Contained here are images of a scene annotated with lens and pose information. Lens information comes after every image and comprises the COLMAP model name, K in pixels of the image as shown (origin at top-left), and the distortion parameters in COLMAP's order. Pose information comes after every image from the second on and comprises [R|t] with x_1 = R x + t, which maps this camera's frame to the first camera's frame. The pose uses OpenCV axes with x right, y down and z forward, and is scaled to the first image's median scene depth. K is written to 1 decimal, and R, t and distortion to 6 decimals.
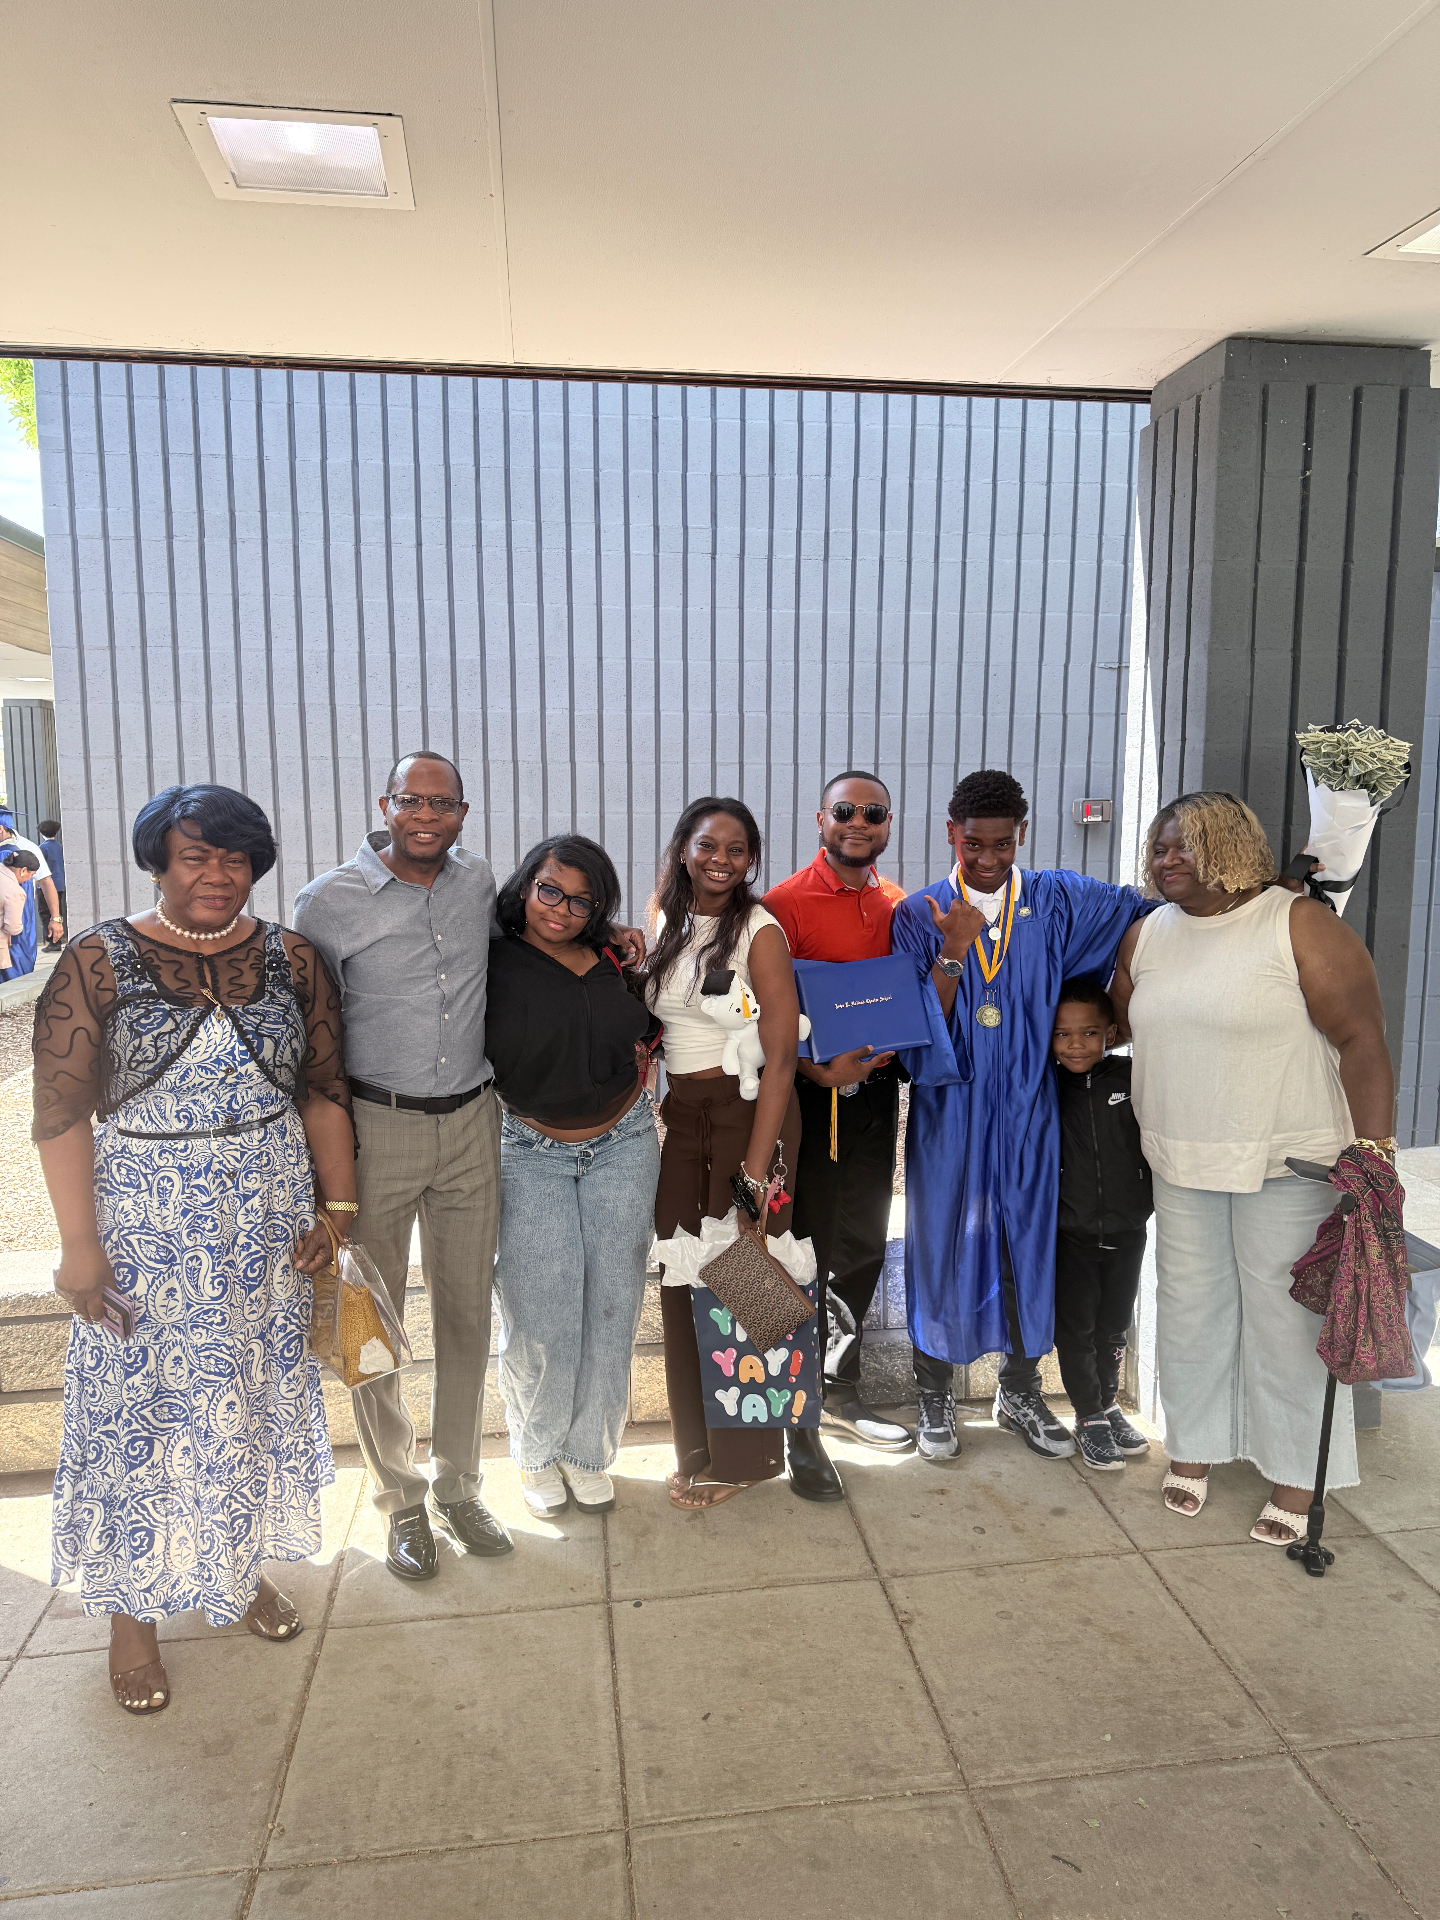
lens RADIAL K [[1360.5, 0, 714.3], [0, 1360.5, 947.1], [0, 0, 1]] dist [0.001141, 0.004158]
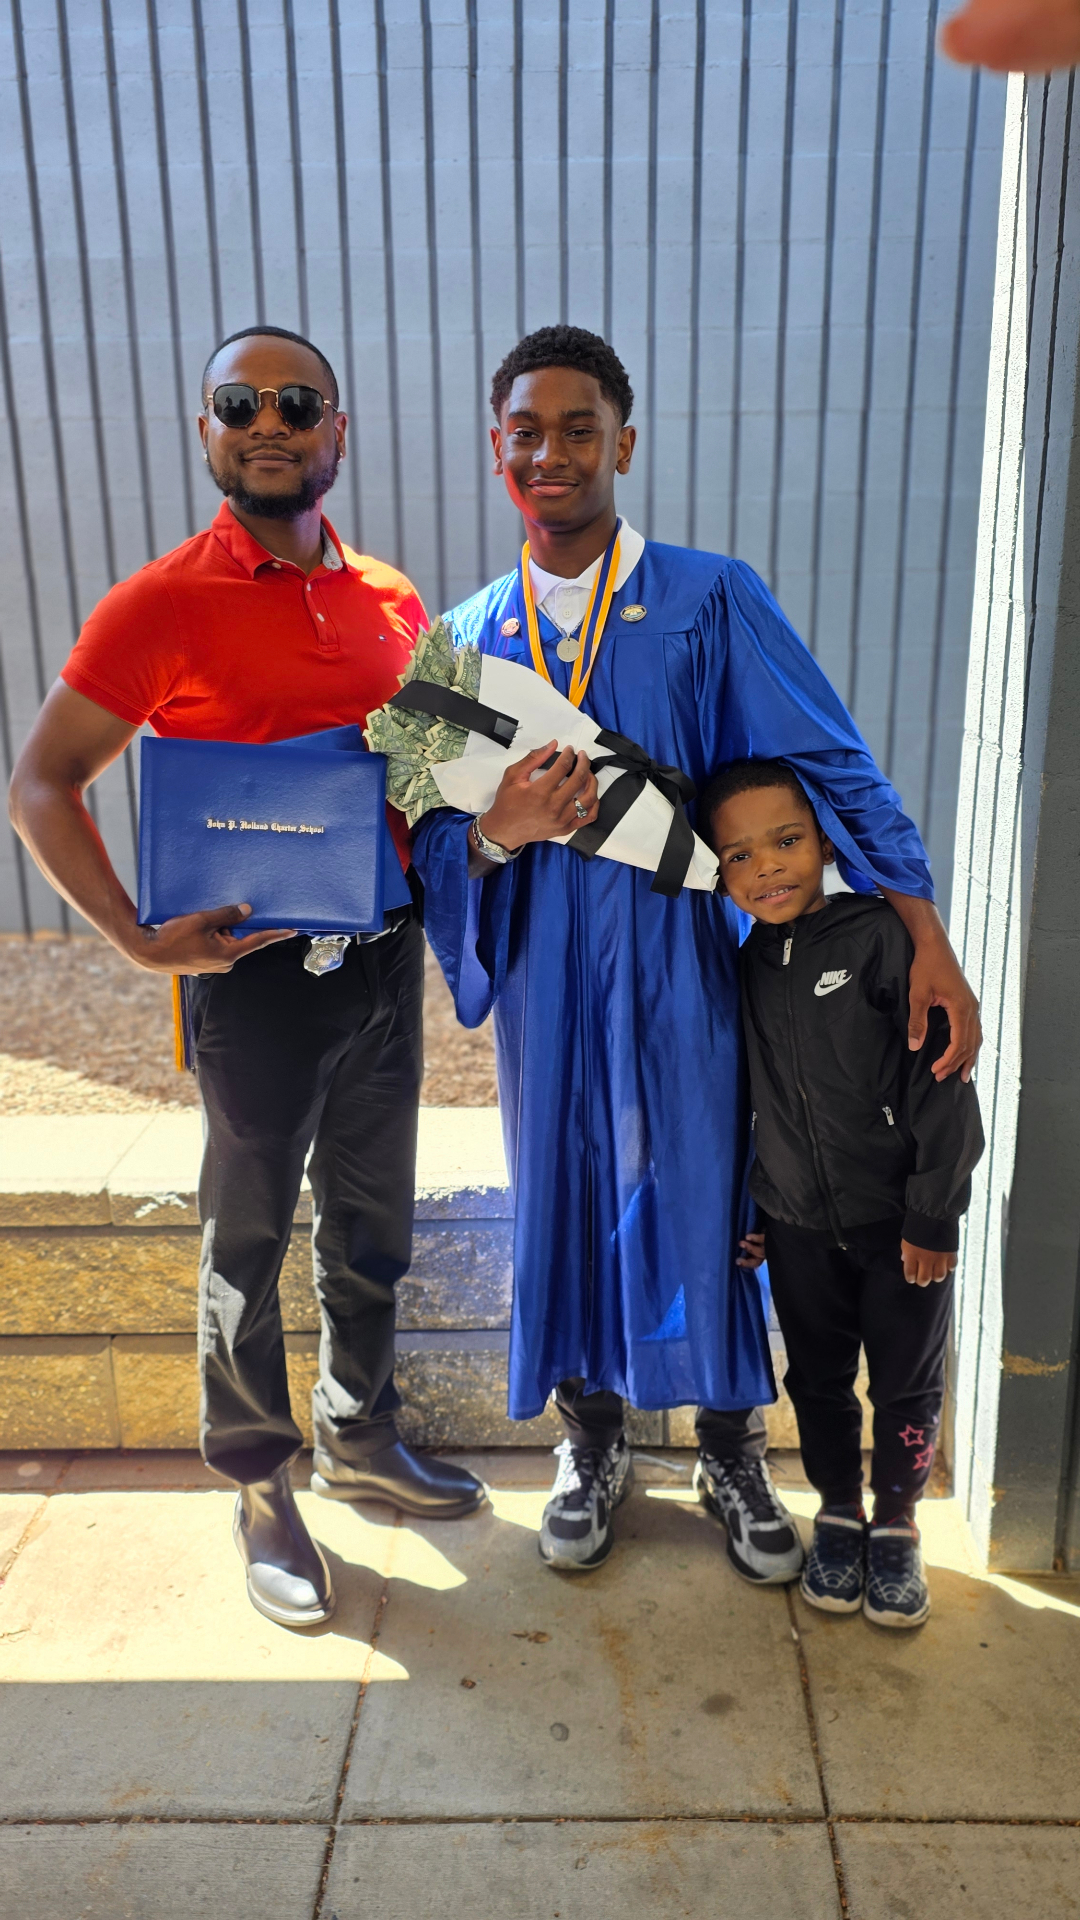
lens RADIAL K [[1601.8, 0, 557.2], [0, 1601.8, 955.8], [0, 0, 1]] dist [0.031065, -0.002696]
pose [[0.991644, 0.010782, -0.128557, 0.236746], [0.009293, 0.987943, 0.154540, 0.006441], [0.128673, -0.154443, 0.979587, 0.342370]]
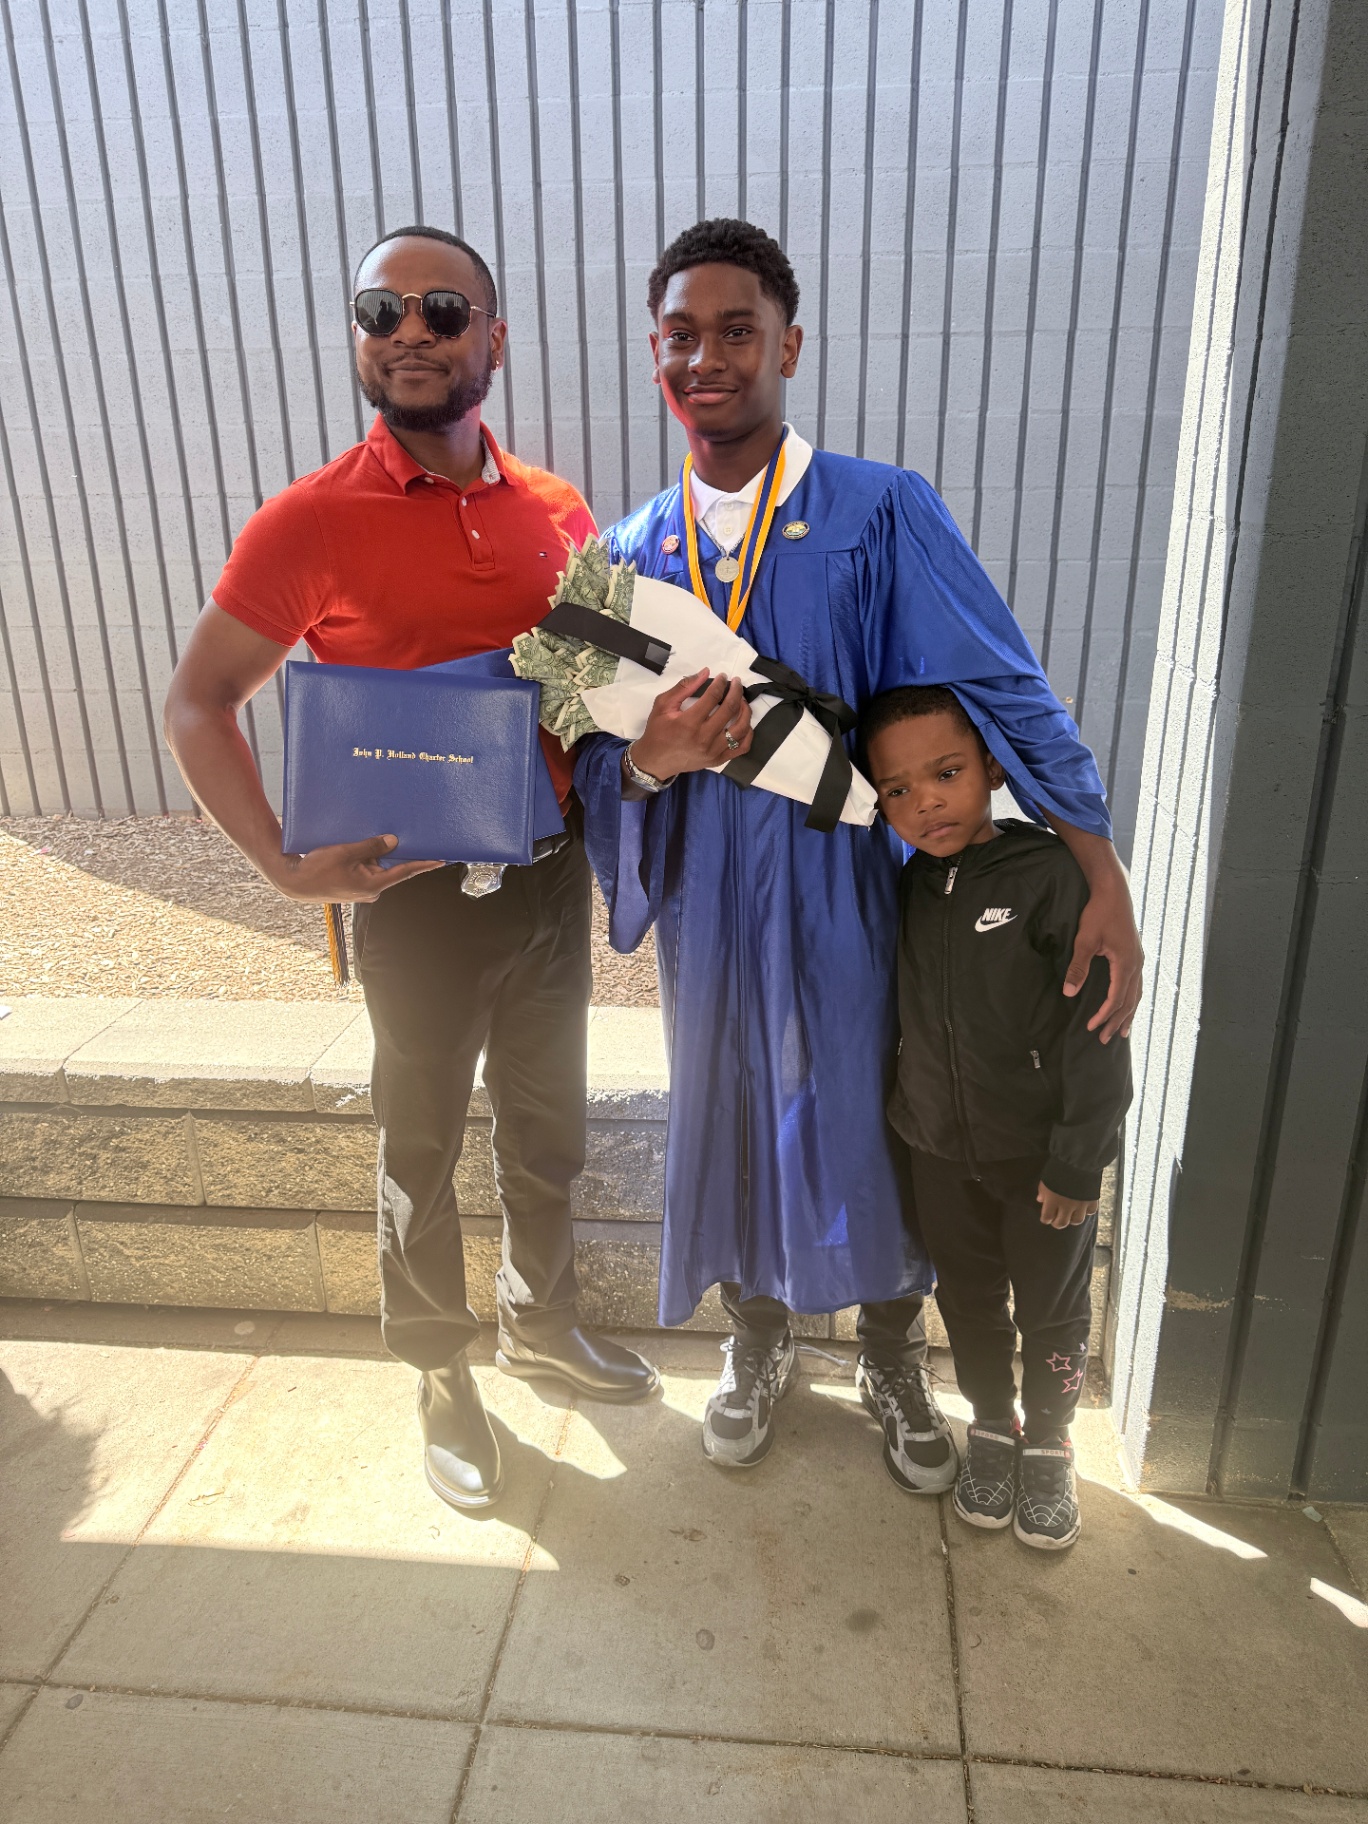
lens RADIAL K [[1360.9, 0, 684.0], [0, 1360.9, 912.0], [0, 0, 1]] dist [0.053457, -0.065805]
pose [[0.977831, 0.041159, -0.205310, 0.251242], [0.004438, 0.976198, 0.216838, 0.000366], [0.209348, -0.212942, 0.954374, 0.439734]]
